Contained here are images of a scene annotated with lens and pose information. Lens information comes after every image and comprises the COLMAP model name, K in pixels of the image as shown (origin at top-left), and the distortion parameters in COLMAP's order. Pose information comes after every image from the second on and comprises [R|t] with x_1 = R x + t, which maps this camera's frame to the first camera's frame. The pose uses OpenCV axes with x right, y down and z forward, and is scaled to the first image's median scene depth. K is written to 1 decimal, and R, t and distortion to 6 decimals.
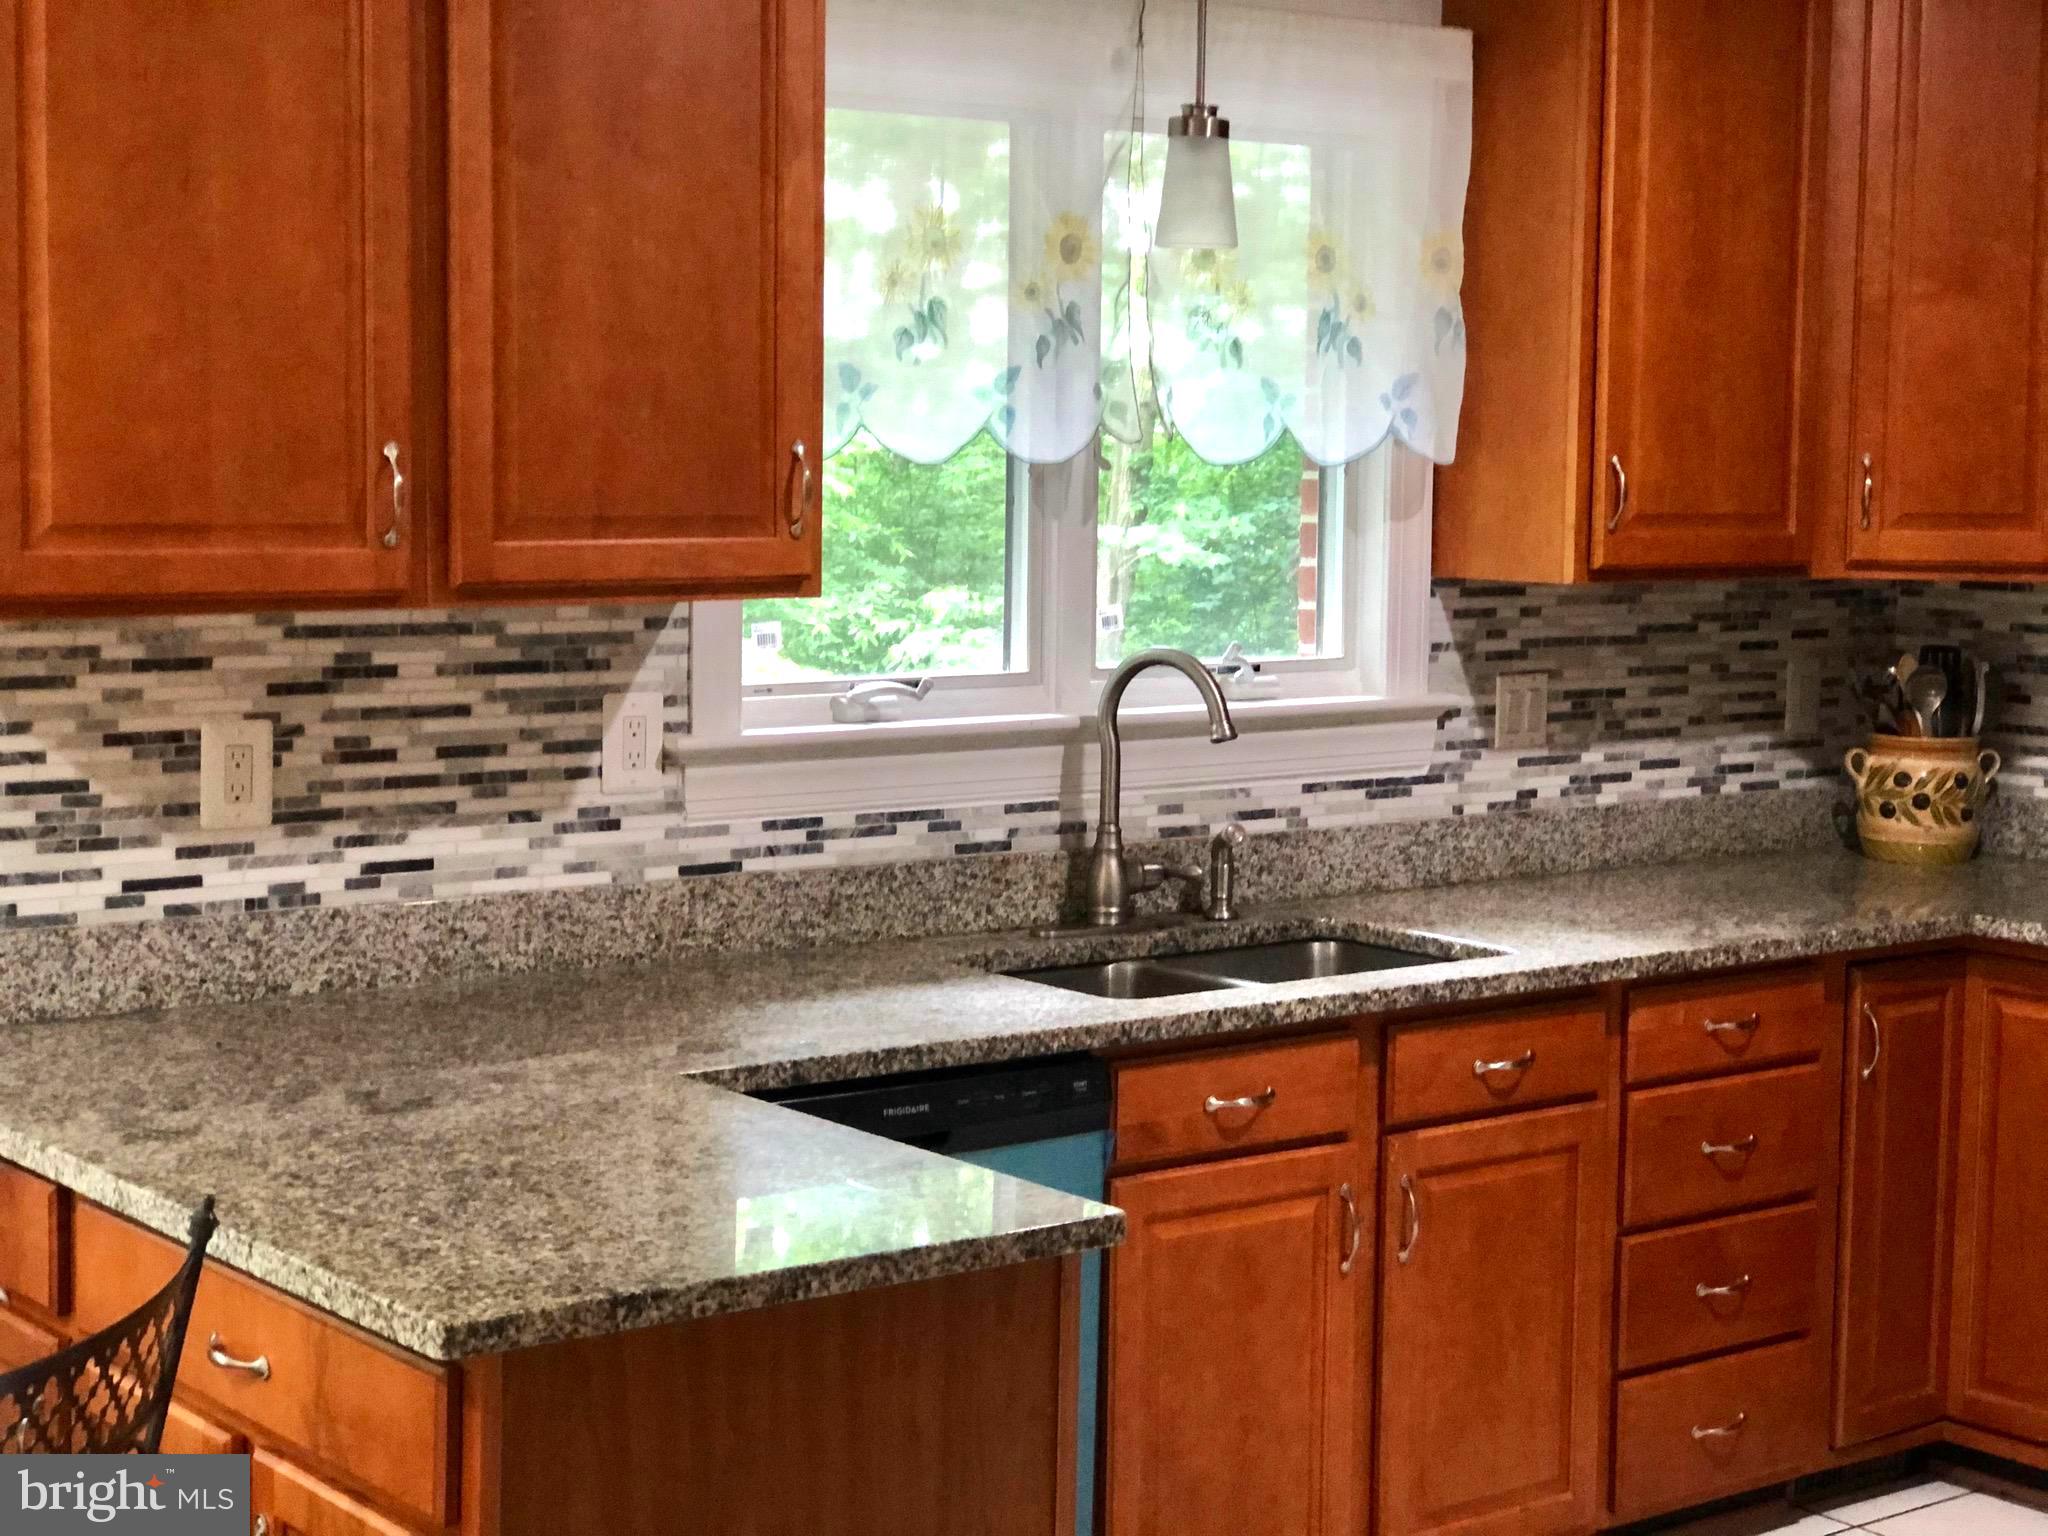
lens RADIAL K [[3388.6, 0, 1024.0], [0, 3388.6, 768.0], [0, 0, 1]] dist [-0.045570, 0.897375]
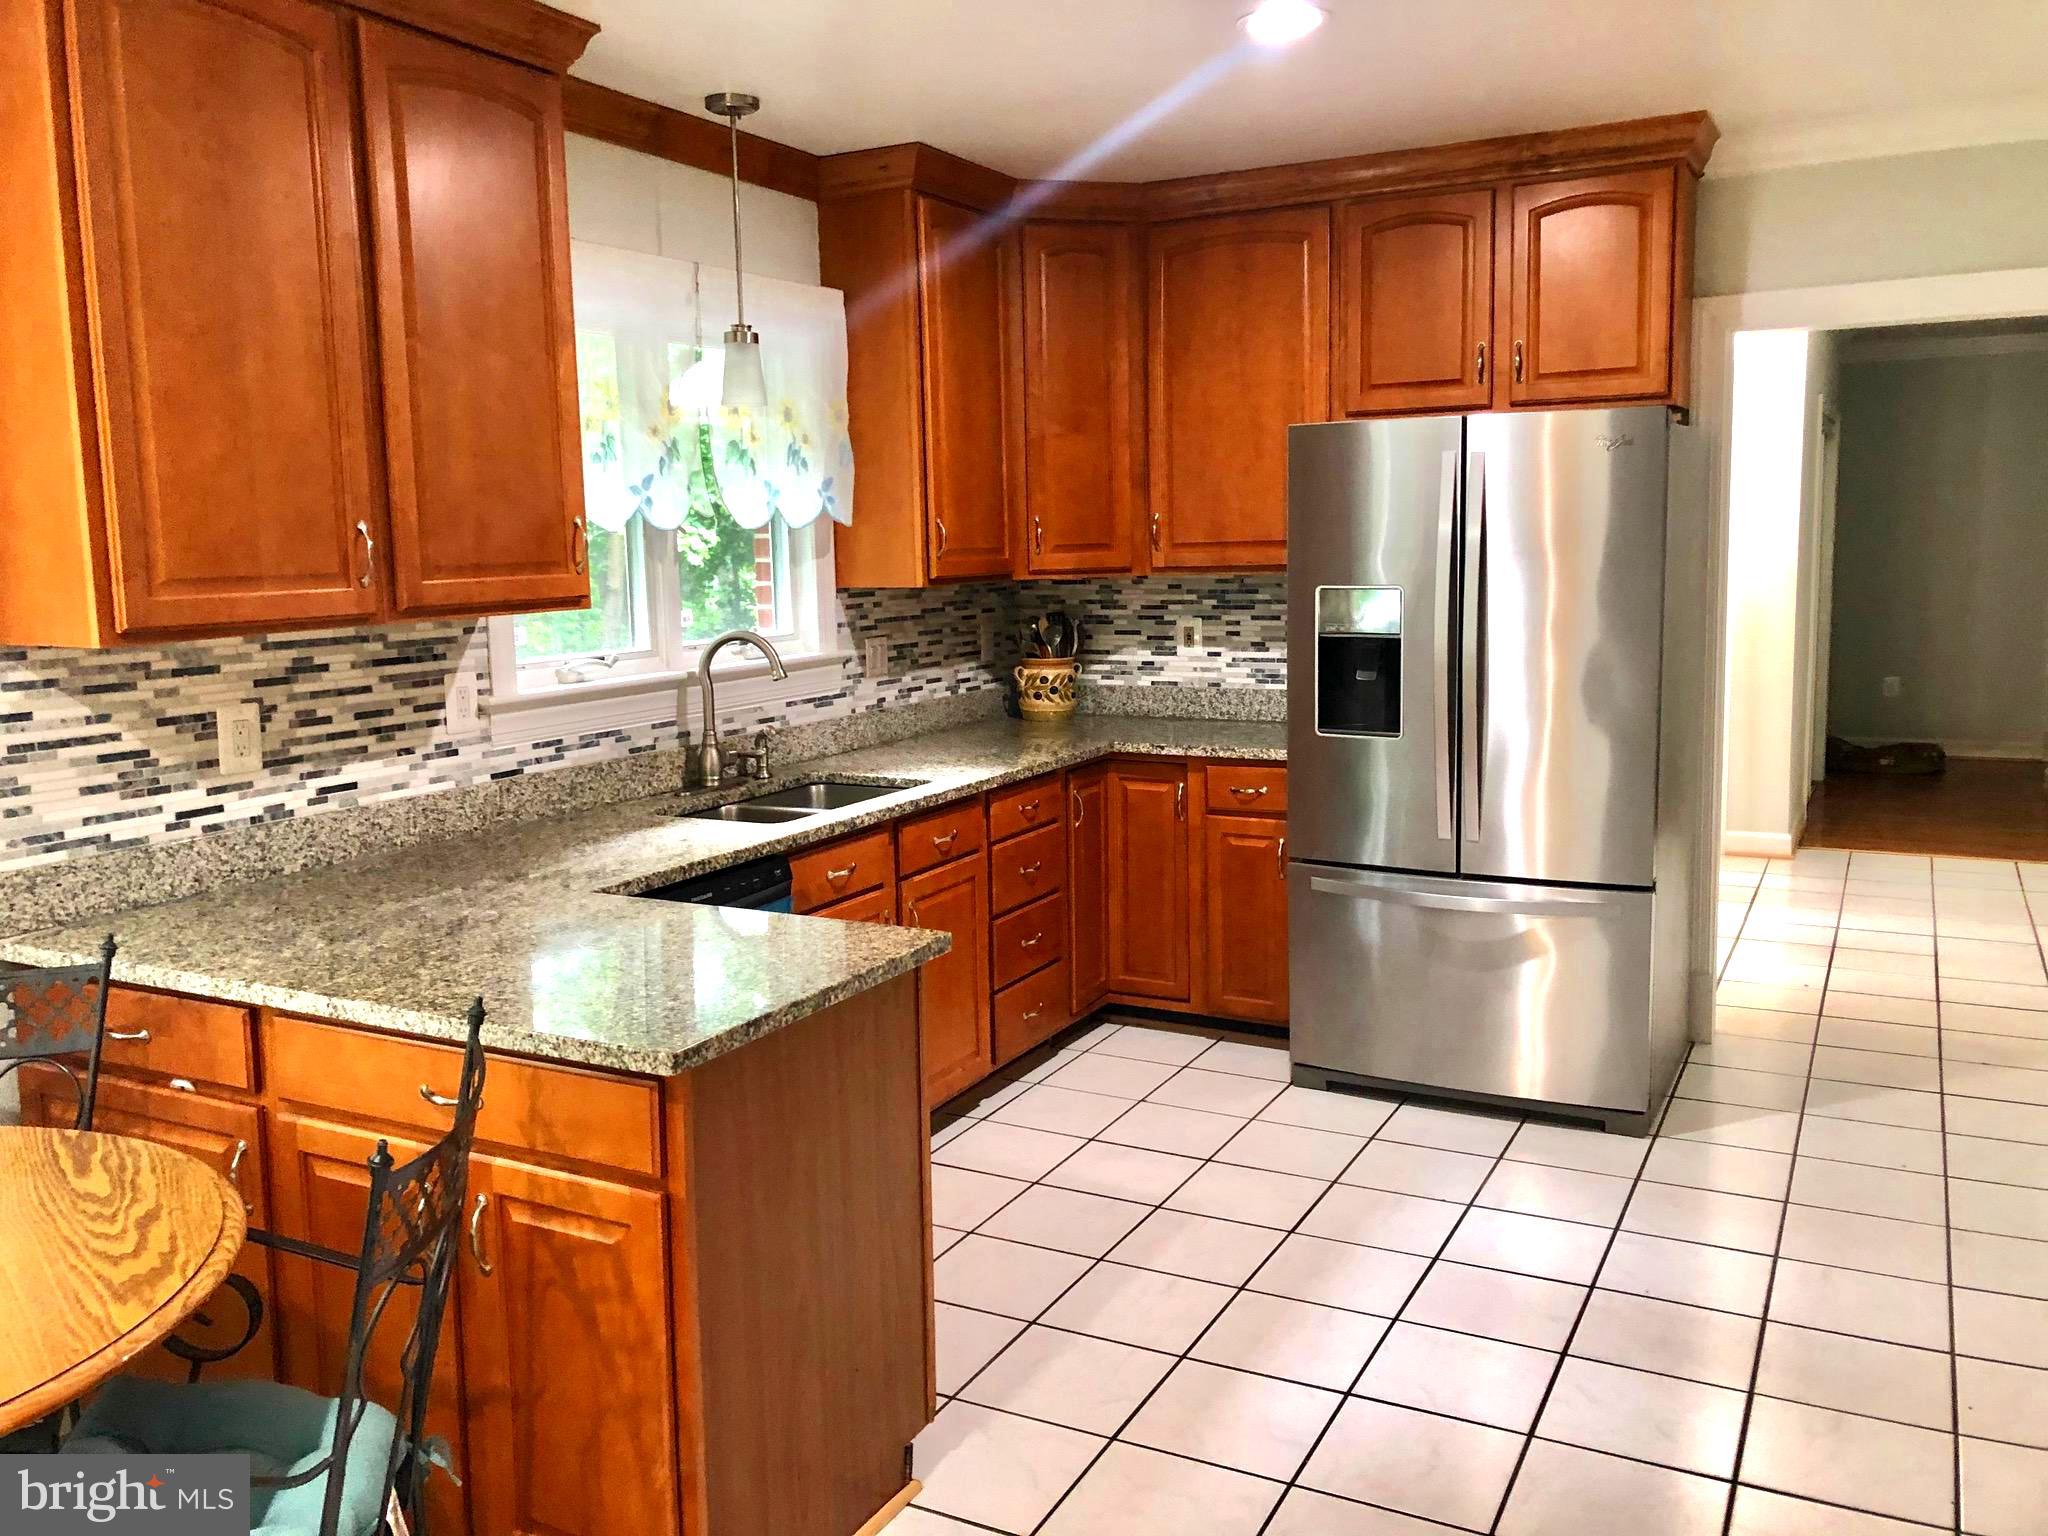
lens RADIAL K [[1662.9, 0, 1024.0], [0, 1662.9, 768.0], [0, 0, 1]] dist [-0.000443, 0.005845]
pose [[0.909565, -0.090627, 0.405559, -0.201493], [0.074379, 0.995674, 0.055682, -0.000430], [-0.408851, -0.020481, 0.912371, 0.137530]]
